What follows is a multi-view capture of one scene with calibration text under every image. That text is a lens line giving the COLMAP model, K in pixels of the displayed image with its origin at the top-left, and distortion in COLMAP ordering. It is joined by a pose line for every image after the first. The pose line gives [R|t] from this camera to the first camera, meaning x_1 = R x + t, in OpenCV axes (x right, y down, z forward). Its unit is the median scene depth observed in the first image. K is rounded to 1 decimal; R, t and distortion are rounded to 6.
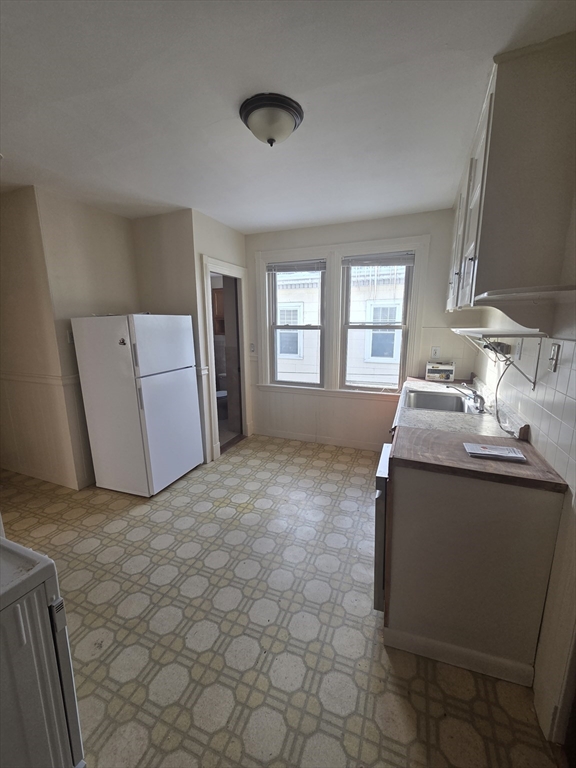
lens RADIAL K [[309.9, 0, 288.0], [0, 309.9, 384.0], [0, 0, 1]] dist [0.000381, 0.000090]
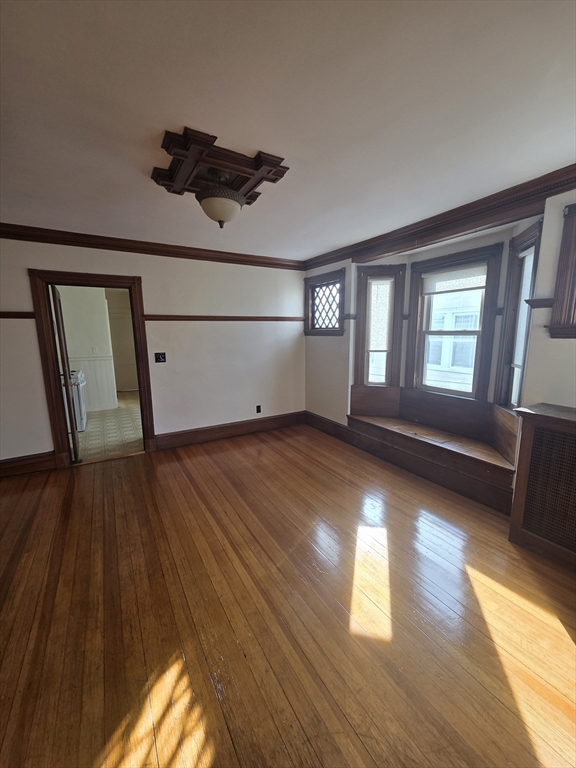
lens RADIAL K [[314.3, 0, 291.9], [0, 314.3, 384.6], [0, 0, 1]] dist [0.002345, 0.000001]
pose [[0.799690, 0.111711, -0.589930, 0.459257], [-0.117926, 0.992625, 0.028110, 0.001139], [0.588719, 0.047089, 0.806965, -0.071853]]
